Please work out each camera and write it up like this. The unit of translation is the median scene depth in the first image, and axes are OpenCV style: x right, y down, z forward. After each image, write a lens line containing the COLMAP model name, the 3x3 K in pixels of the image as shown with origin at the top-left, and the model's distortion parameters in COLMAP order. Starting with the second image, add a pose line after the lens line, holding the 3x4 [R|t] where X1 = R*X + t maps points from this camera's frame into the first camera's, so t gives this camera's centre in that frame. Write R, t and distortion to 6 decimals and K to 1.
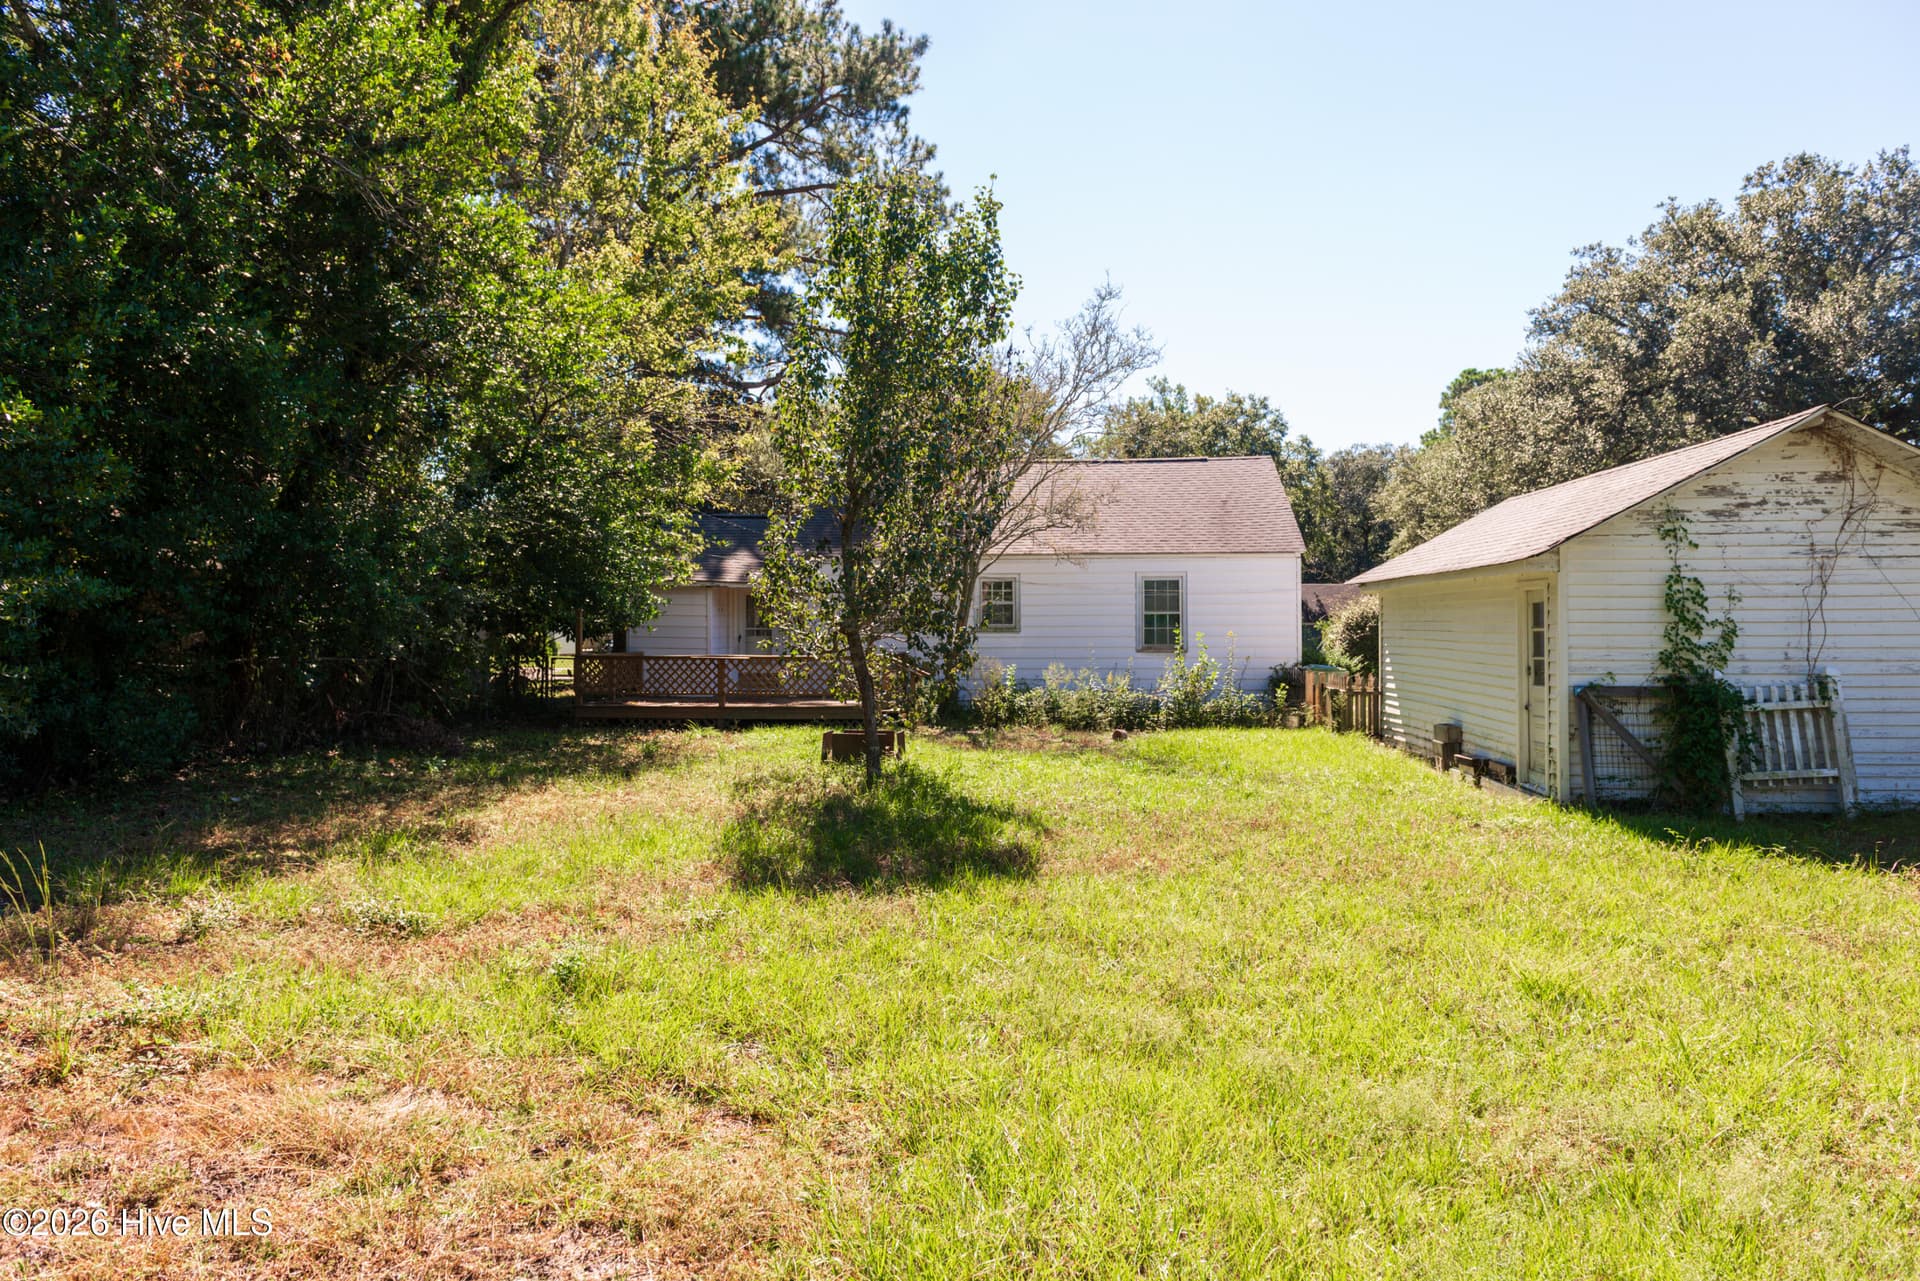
lens RADIAL K [[1310.2, 0, 960.0], [0, 1310.2, 640.5], [0, 0, 1]] dist [0.006432, -0.006910]
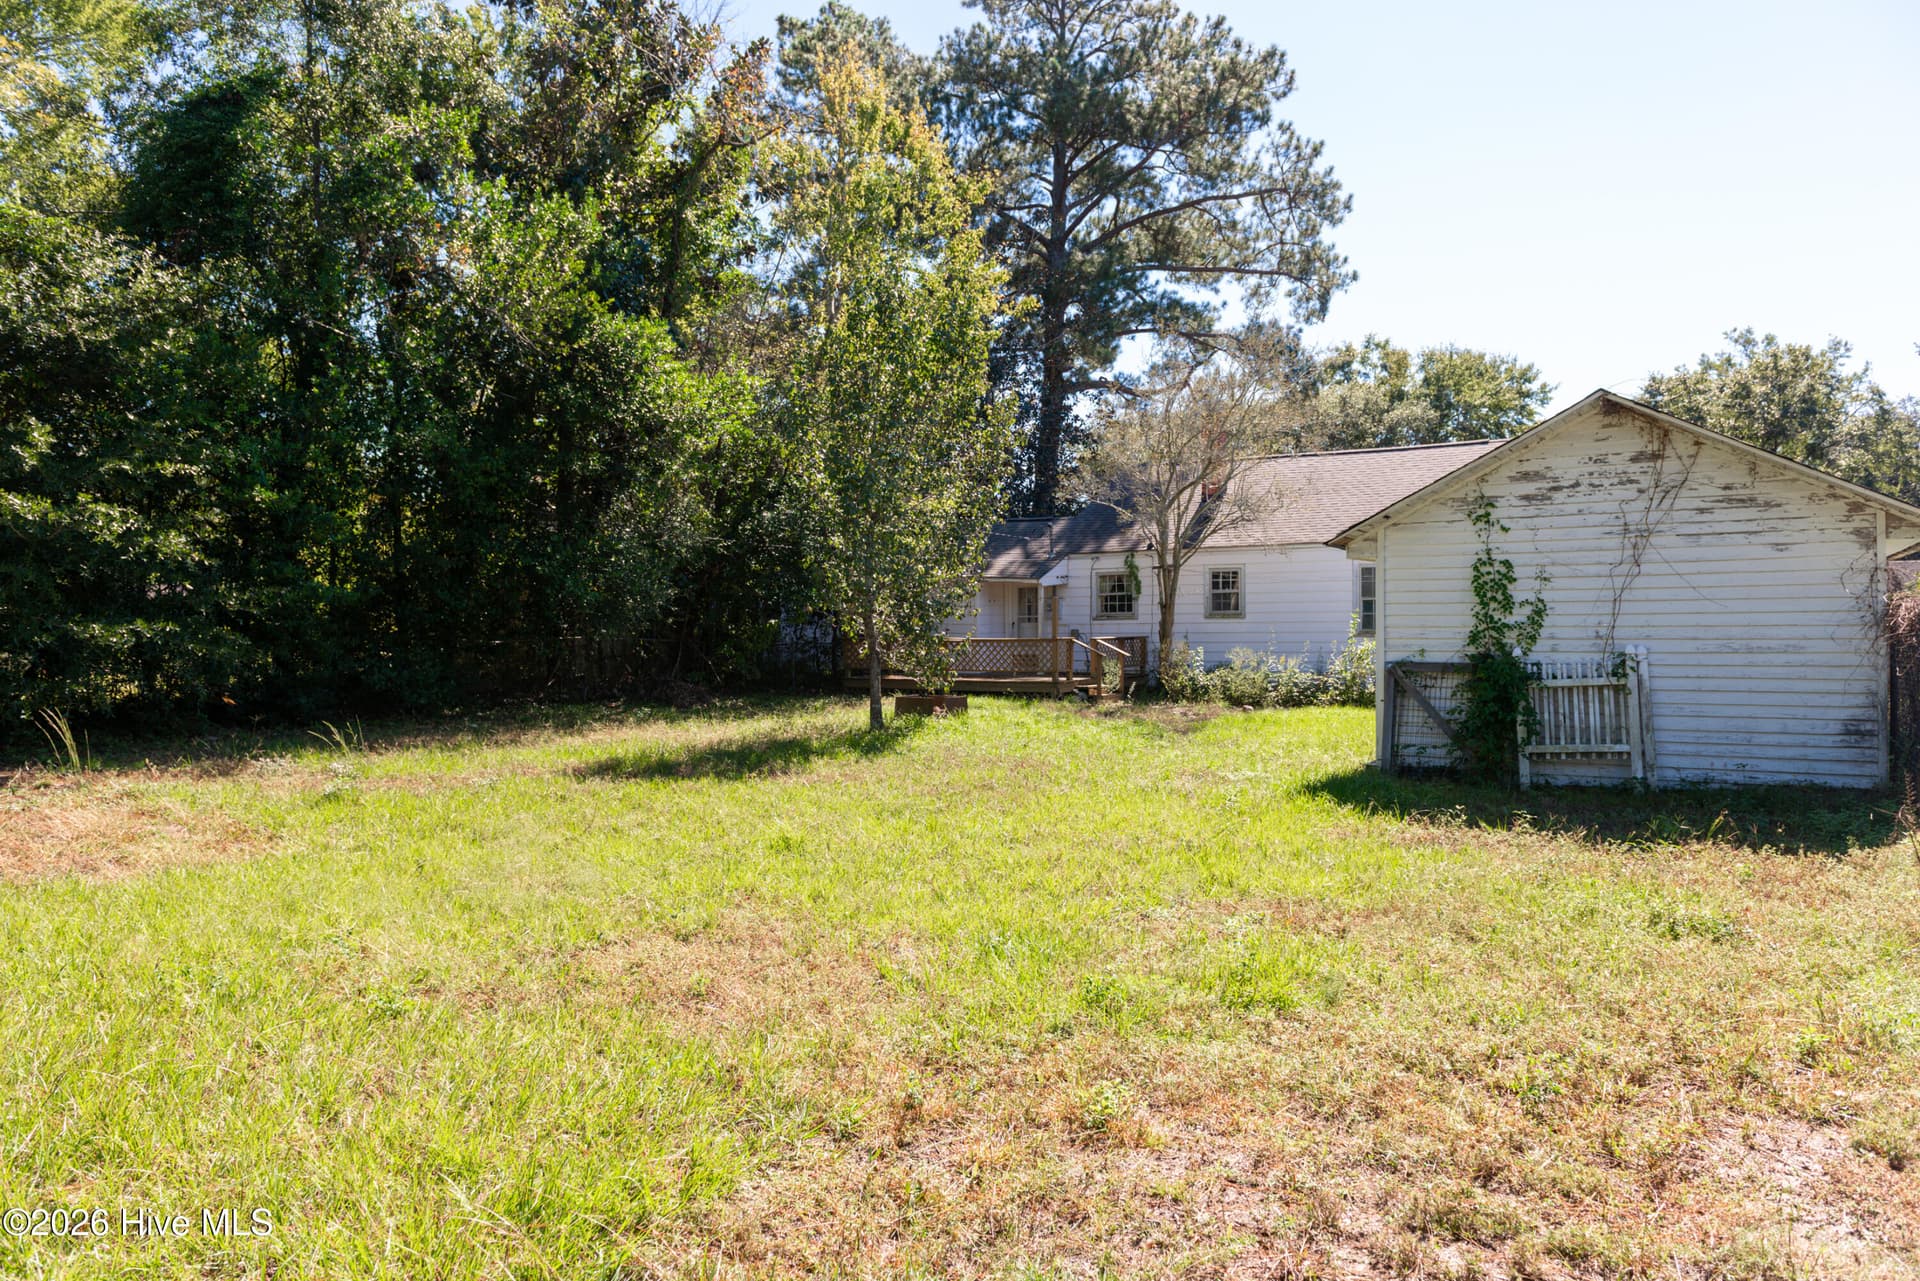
lens RADIAL K [[1310.2, 0, 960.0], [0, 1310.2, 640.5], [0, 0, 1]] dist [0.006432, -0.006910]
pose [[0.895171, 0.002243, -0.445718, 0.638411], [0.000677, 0.999979, 0.006391, 0.009772], [0.445723, -0.006023, 0.895151, -0.136900]]
